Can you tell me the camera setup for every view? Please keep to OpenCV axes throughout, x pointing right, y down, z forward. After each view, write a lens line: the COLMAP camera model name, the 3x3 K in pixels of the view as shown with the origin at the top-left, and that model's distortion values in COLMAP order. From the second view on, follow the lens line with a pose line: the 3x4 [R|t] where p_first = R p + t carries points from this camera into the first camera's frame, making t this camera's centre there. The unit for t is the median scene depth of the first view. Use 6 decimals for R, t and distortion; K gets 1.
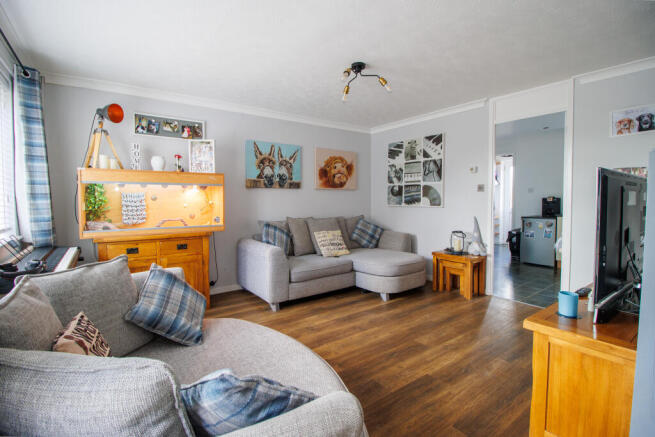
lens RADIAL K [[305.4, 0, 327.9], [0, 305.4, 217.2], [0, 0, 1]] dist [0.003836, 0.000165]
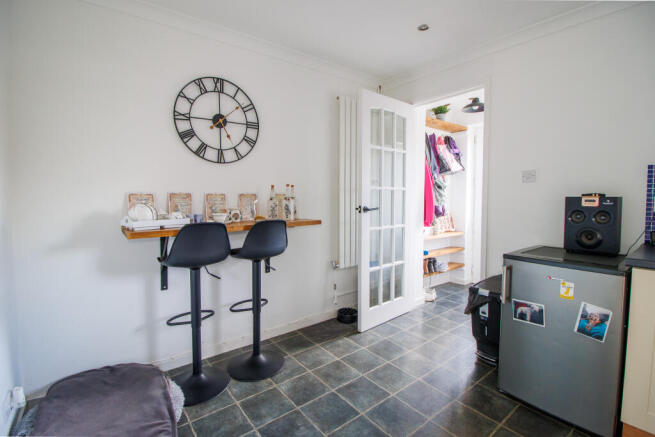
lens RADIAL K [[305.4, 0, 327.3], [0, 305.4, 216.2], [0, 0, 1]] dist [0.003836, 0.000165]
pose [[0.999157, -0.001291, 0.041036, 0.428756], [0.001288, 0.999999, 0.000090, -0.042786], [-0.041036, -0.000037, 0.999158, 0.676940]]
